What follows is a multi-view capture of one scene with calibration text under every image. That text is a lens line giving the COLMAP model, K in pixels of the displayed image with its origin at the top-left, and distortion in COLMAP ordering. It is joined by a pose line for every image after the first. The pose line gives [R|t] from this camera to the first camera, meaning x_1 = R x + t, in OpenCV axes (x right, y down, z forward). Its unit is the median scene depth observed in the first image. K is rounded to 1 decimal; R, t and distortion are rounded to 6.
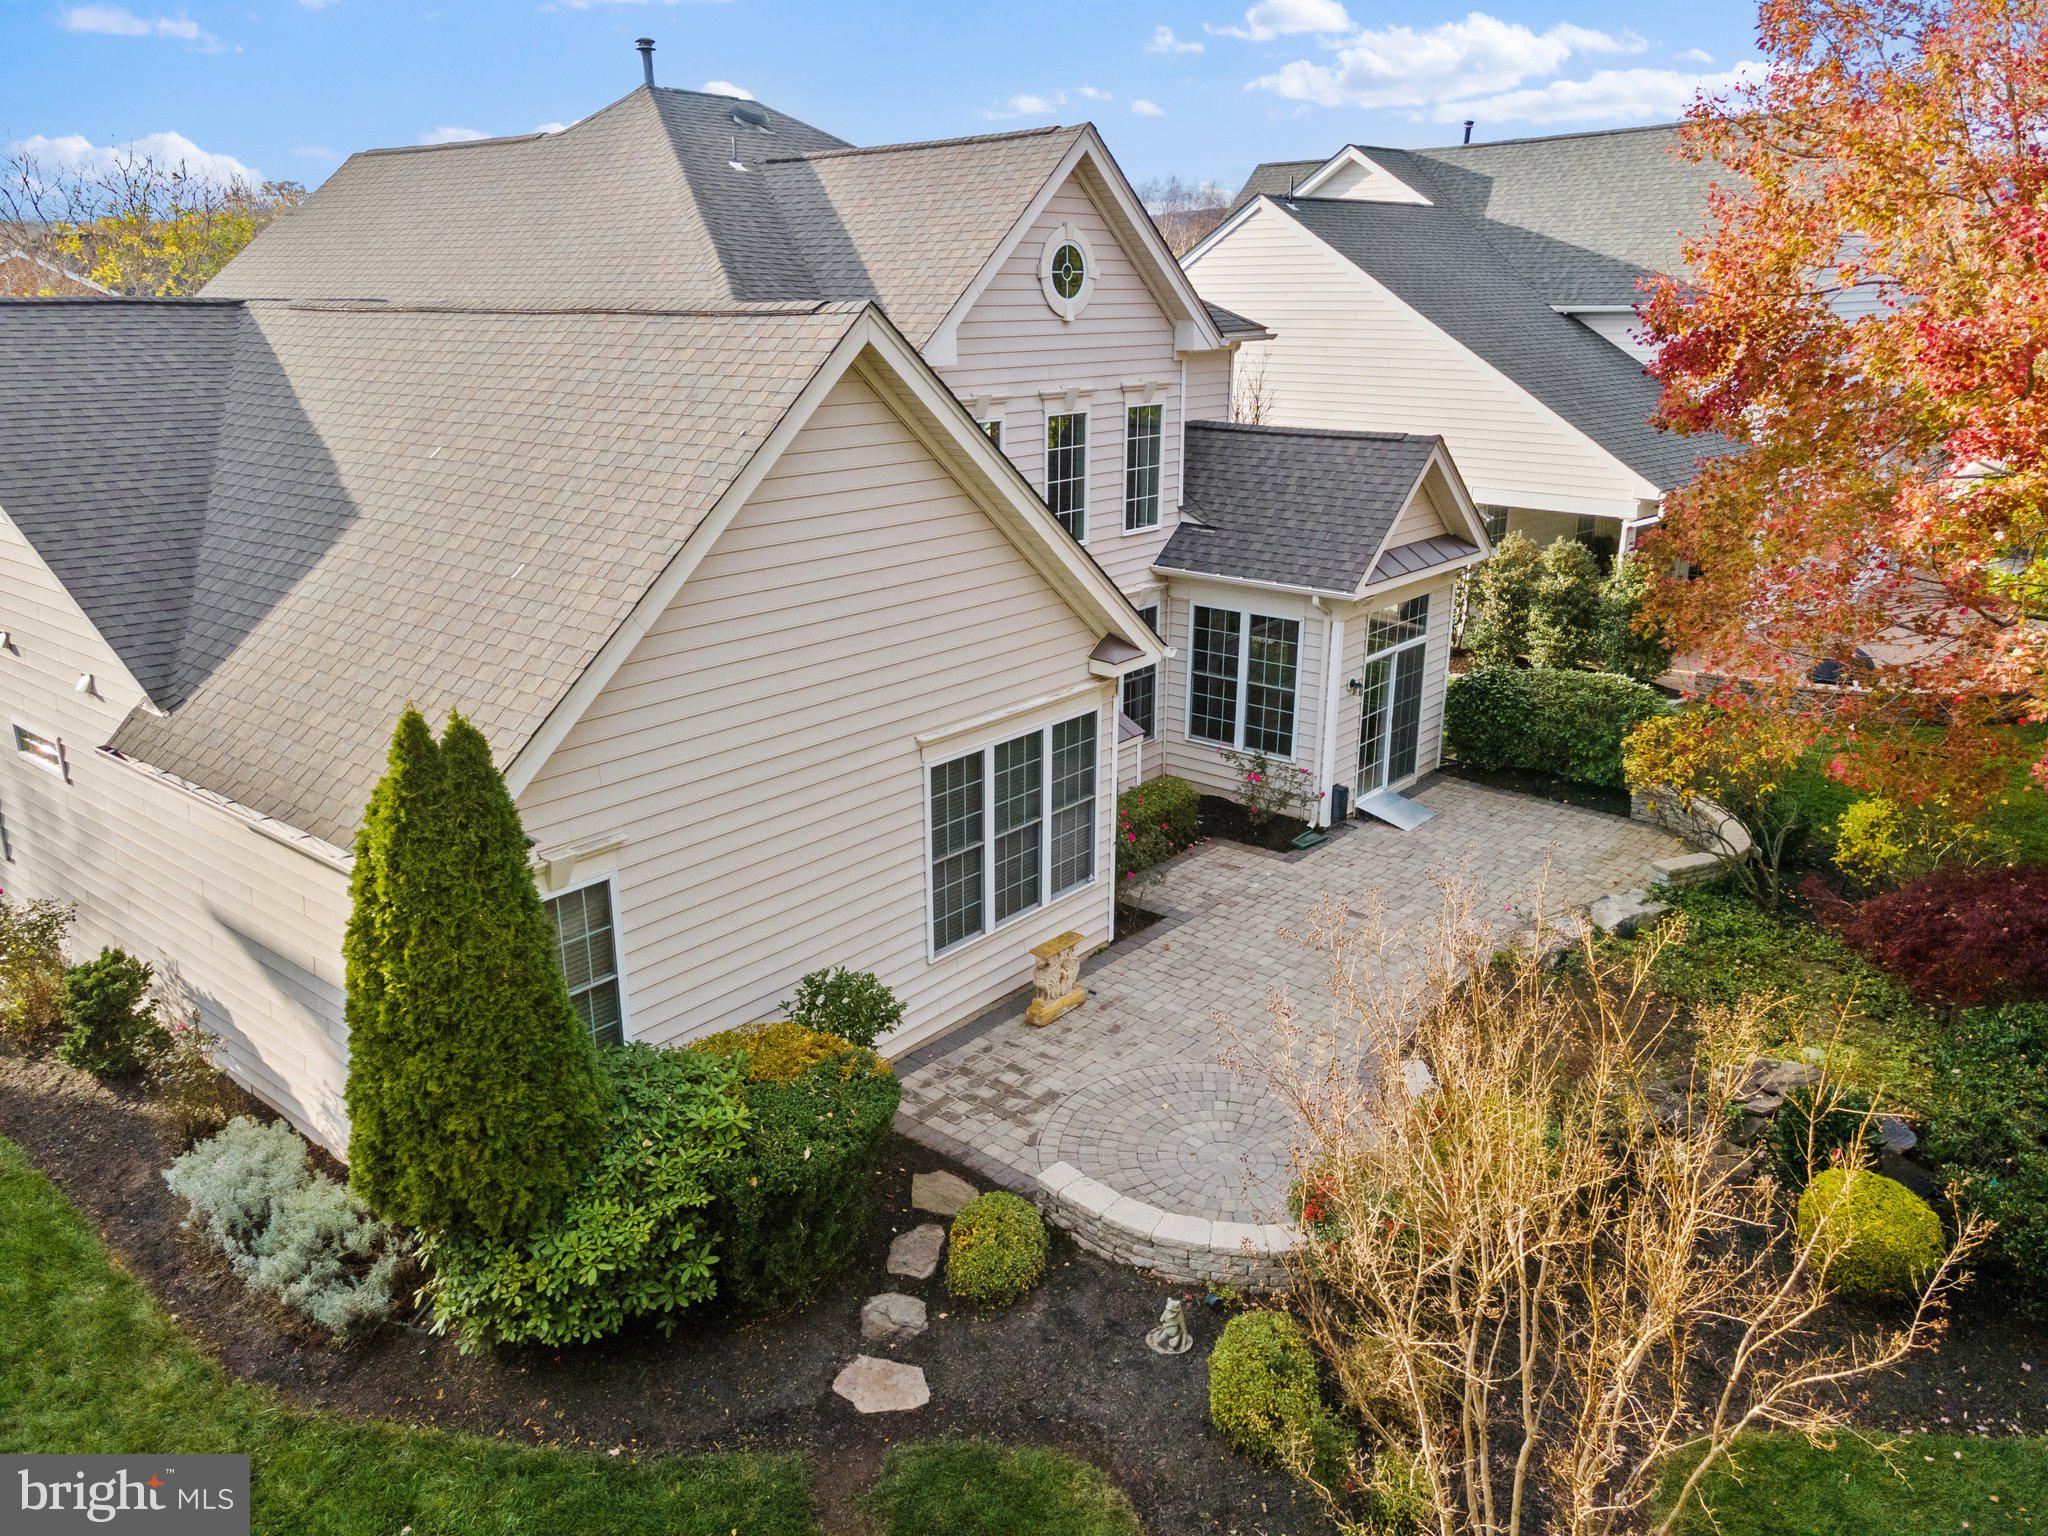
lens RADIAL K [[1482.9, 0, 1024.0], [0, 1482.9, 768.0], [0, 0, 1]] dist [0.038741, 0.000300]
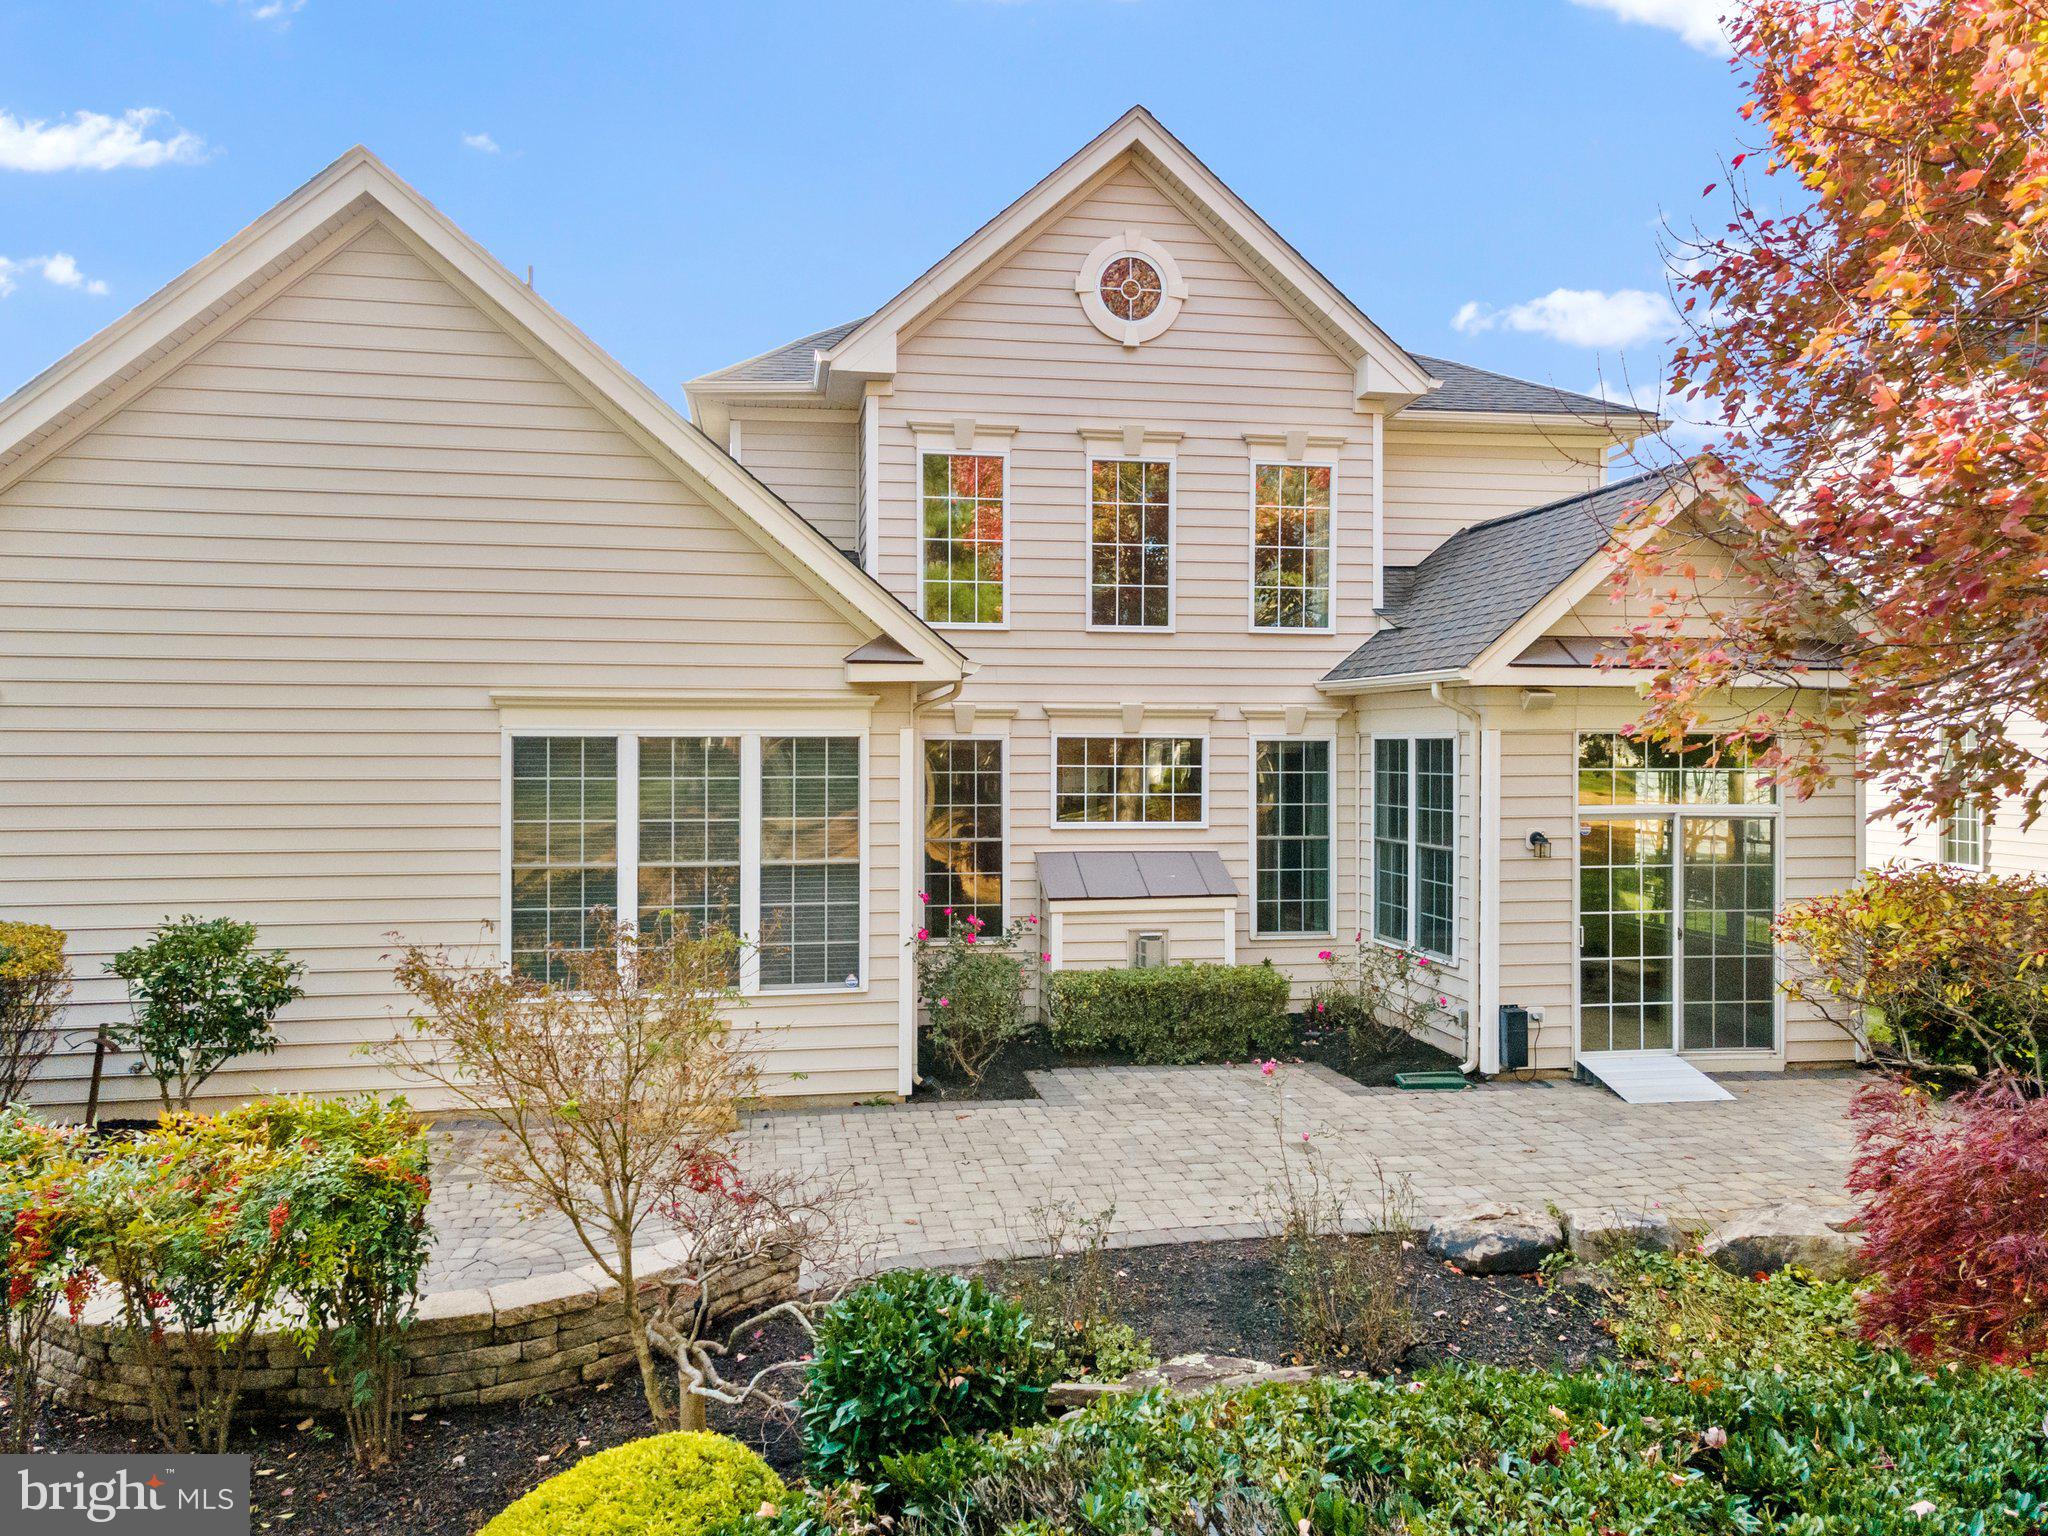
lens RADIAL K [[1482.9, 0, 1024.0], [0, 1482.9, 768.0], [0, 0, 1]] dist [0.038741, 0.000300]
pose [[0.761764, 0.010451, -0.647770, 0.503894], [-0.201919, 0.953896, -0.222063, 0.104962], [0.615584, 0.299957, 0.728754, 0.446429]]
